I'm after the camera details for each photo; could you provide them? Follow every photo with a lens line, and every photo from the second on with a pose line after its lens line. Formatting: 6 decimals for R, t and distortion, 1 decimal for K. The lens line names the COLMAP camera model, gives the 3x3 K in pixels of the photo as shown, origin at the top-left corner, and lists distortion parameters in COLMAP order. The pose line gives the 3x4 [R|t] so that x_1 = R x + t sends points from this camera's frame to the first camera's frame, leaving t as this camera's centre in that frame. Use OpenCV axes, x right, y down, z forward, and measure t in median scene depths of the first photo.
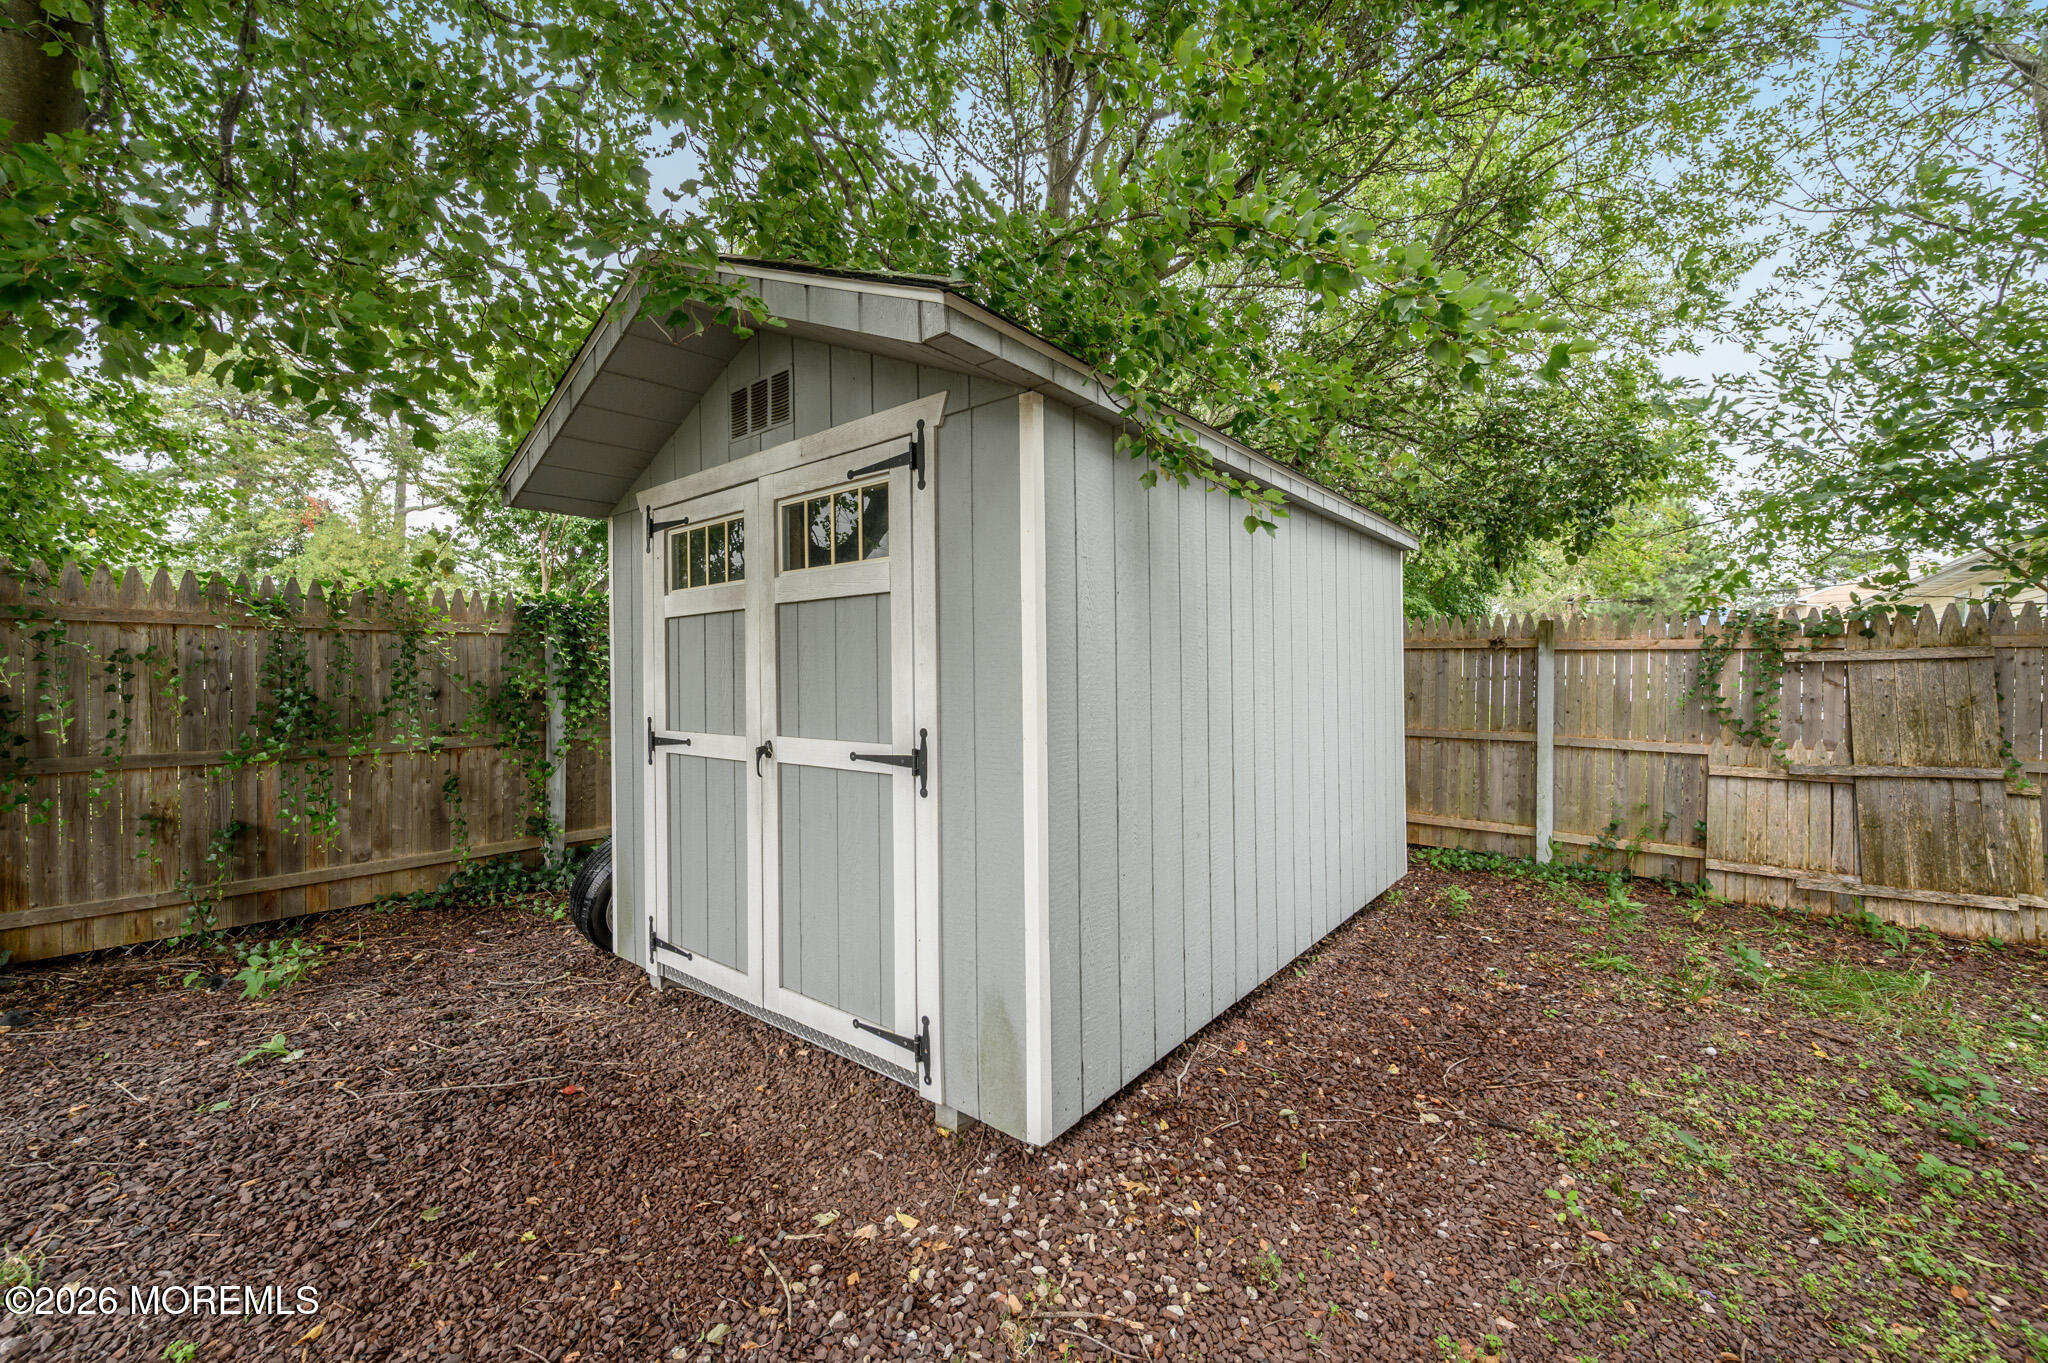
lens RADIAL K [[807.6, 0, 1016.4], [0, 807.6, 677.5], [0, 0, 1]] dist [-0.000845, 0.000609]
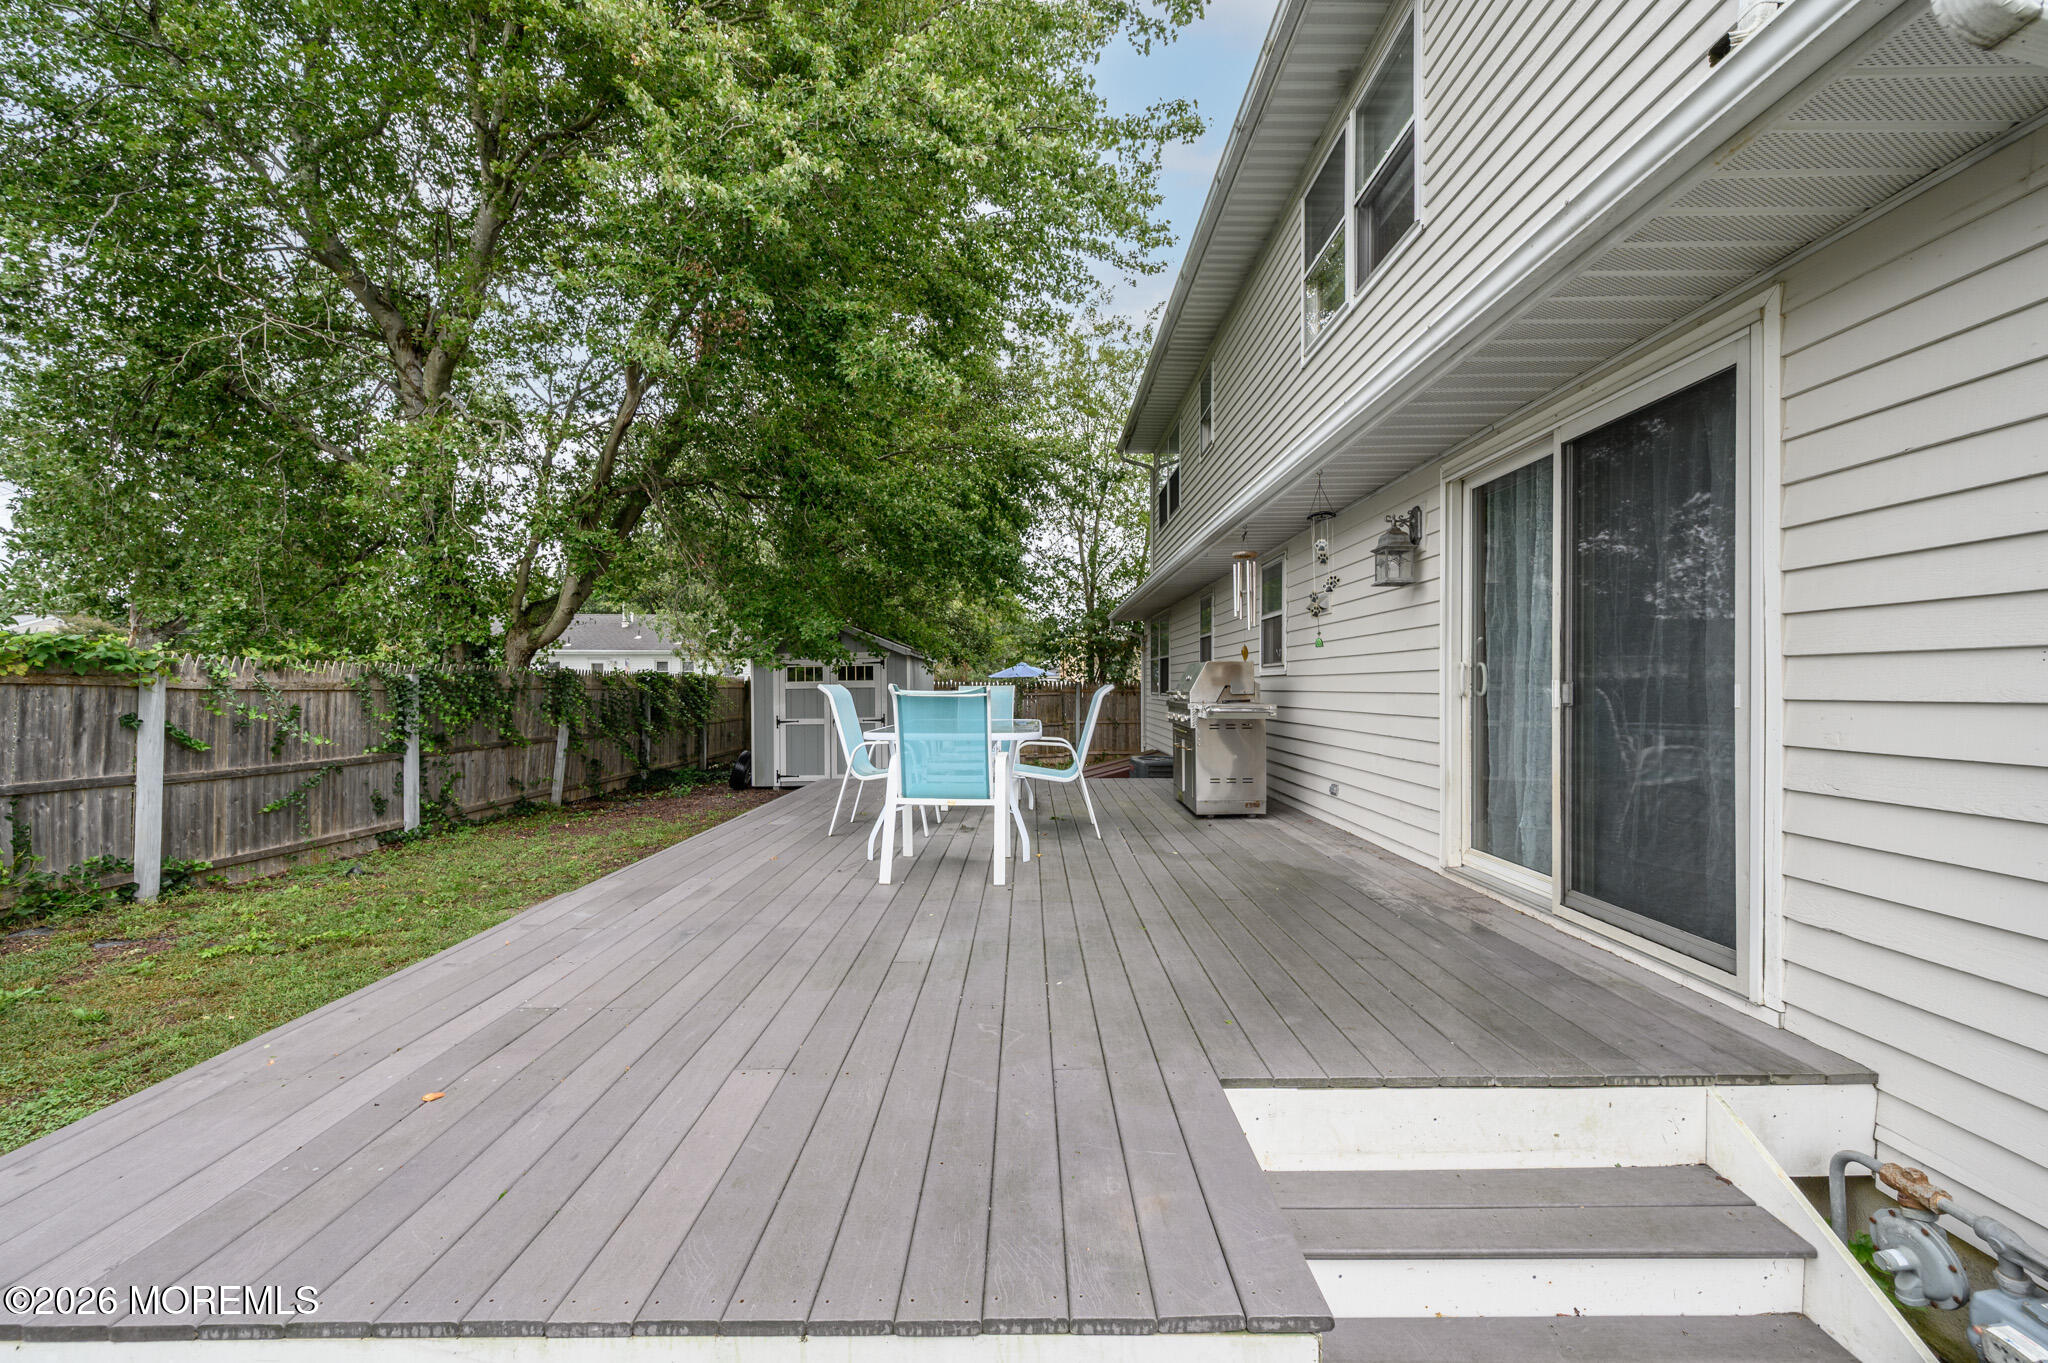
lens RADIAL K [[807.6, 0, 1017.0], [0, 807.6, 685.8], [0, 0, 1]] dist [-0.000845, 0.000609]
pose [[0.770871, 0.001857, 0.636989, -2.246354], [0.002672, 0.999978, -0.006148, -0.070300], [-0.636986, 0.006441, 0.770849, -2.910752]]
